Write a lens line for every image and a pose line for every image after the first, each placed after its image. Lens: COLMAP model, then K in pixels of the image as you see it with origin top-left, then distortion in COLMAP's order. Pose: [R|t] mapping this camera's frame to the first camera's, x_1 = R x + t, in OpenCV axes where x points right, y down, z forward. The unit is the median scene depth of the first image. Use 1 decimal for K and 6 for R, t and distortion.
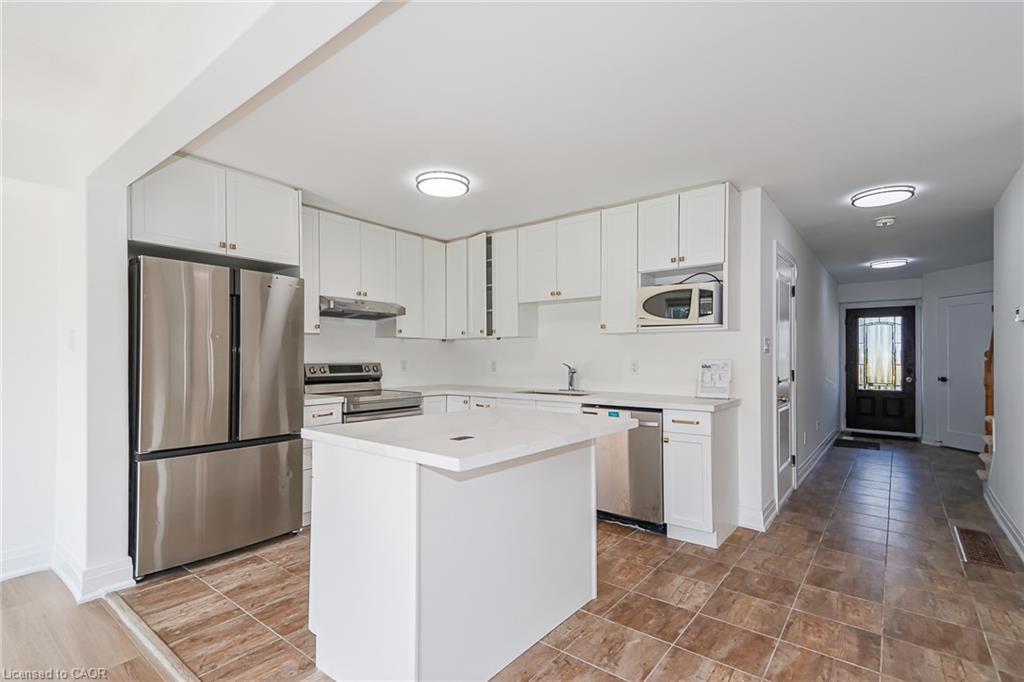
lens RADIAL K [[478.8, 0, 501.2], [0, 478.8, 358.2], [0, 0, 1]] dist [0.033173, 0.000389]
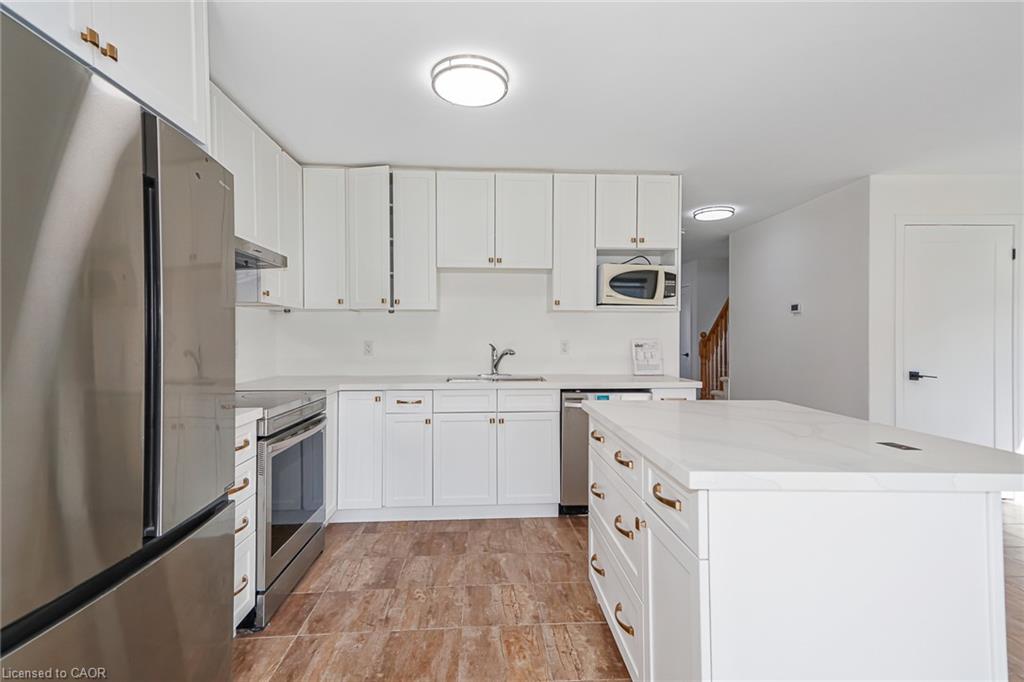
lens RADIAL K [[483.8, 0, 512.0], [0, 483.8, 341.0], [0, 0, 1]] dist [0.036788, -0.000081]
pose [[0.740752, -0.003566, 0.671769, -0.410322], [-0.000342, 0.999984, 0.005685, 0.001205], [-0.671778, -0.004441, 0.740739, 0.333102]]
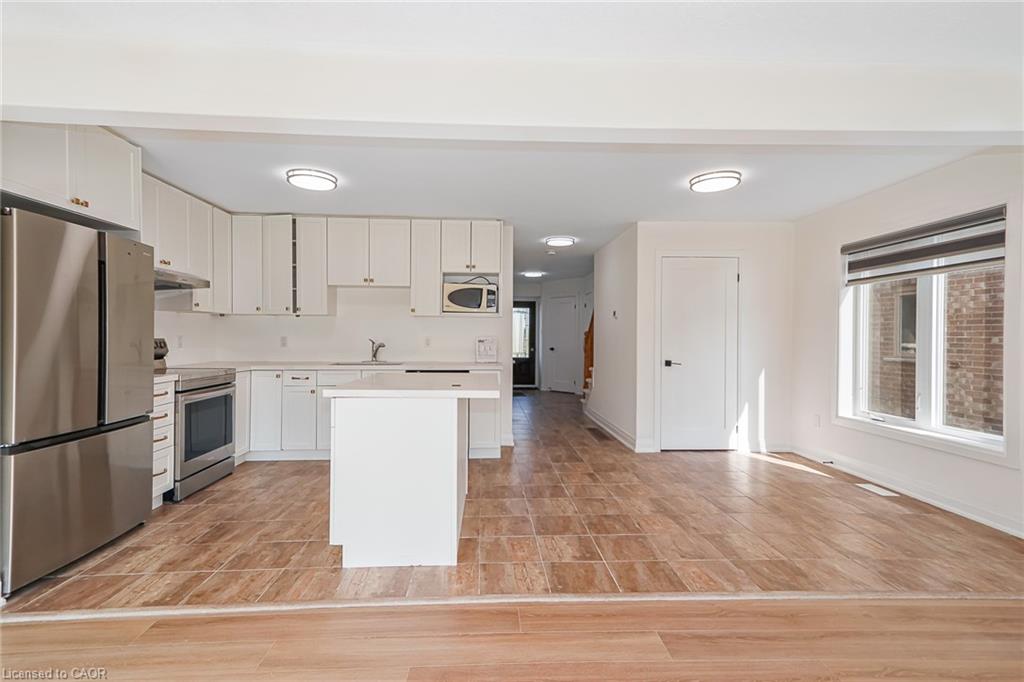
lens RADIAL K [[482.6, 0, 508.5], [0, 482.6, 338.7], [0, 0, 1]] dist [0.034172, -0.000044]
pose [[0.745329, 0.000738, 0.666696, -0.406086], [-0.005927, 0.999967, 0.005519, 0.001389], [-0.666670, -0.008065, 0.745309, -0.121668]]
